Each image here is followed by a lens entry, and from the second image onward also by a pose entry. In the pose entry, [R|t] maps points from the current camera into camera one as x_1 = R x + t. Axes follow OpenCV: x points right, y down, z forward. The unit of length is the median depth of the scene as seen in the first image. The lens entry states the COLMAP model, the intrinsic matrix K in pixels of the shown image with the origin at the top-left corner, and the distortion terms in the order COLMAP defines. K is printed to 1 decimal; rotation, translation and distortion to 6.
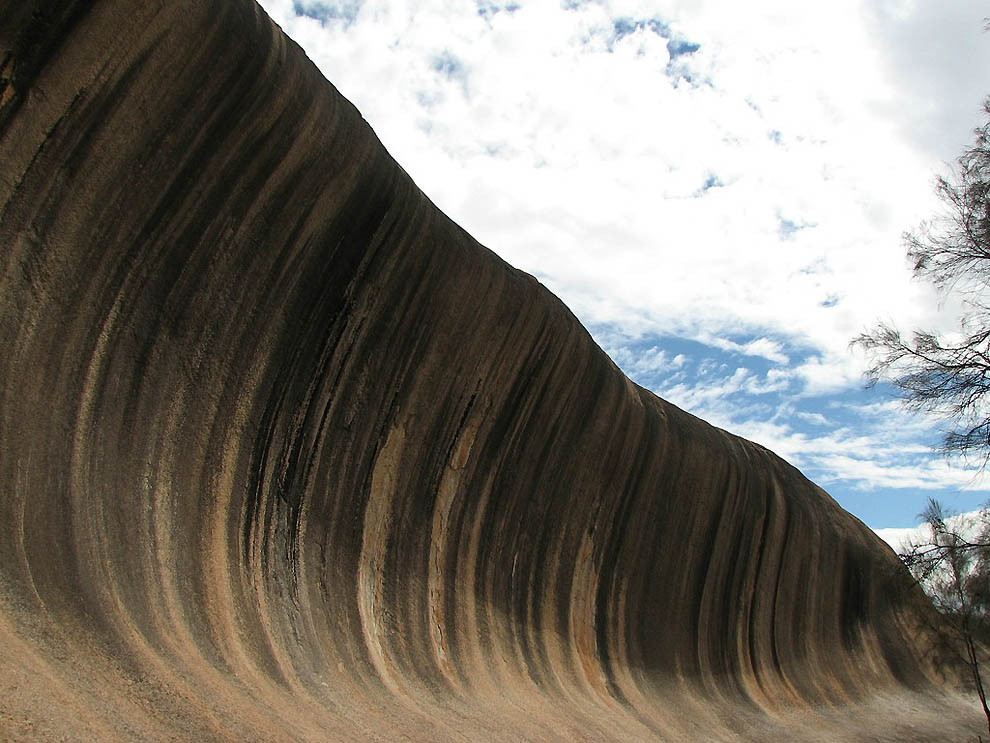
lens RADIAL K [[1074.3, 0, 495.0], [0, 1074.3, 353.2], [0, 0, 1]] dist [-0.194907, 0.235981]
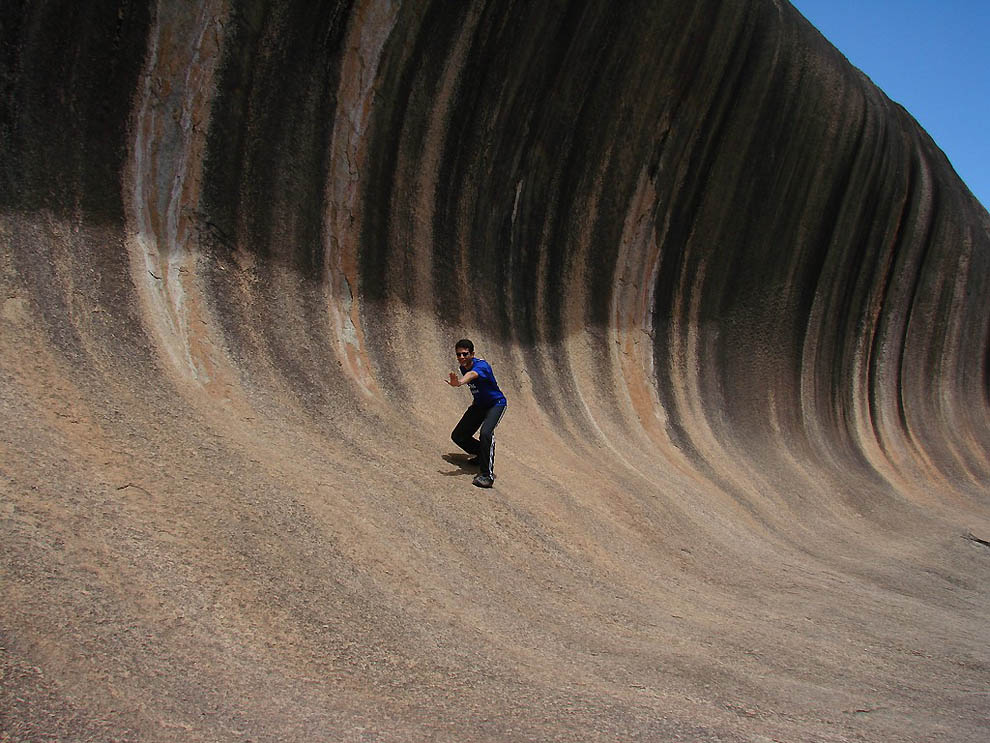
lens RADIAL K [[1074.3, 0, 495.0], [0, 1074.3, 353.2], [0, 0, 1]] dist [-0.194907, 0.235981]
pose [[0.998761, 0.035645, -0.034739, 0.027987], [-0.027508, 0.976973, 0.211580, 0.150624], [0.041481, -0.210362, 0.976743, 0.417315]]
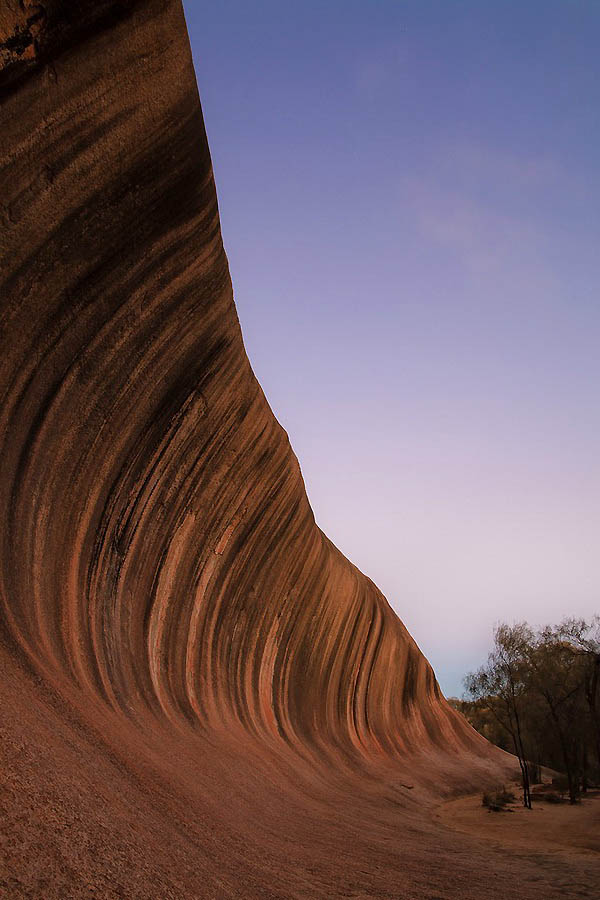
lens RADIAL K [[616.9, 0, 300.0], [0, 616.9, 450.0], [0, 0, 1]] dist [-0.031225, -0.000500]
pose [[0.961213, 0.165184, 0.220871, -0.111424], [-0.135467, 0.980318, -0.143615, 0.065020], [-0.240247, 0.108124, 0.964671, 0.165068]]
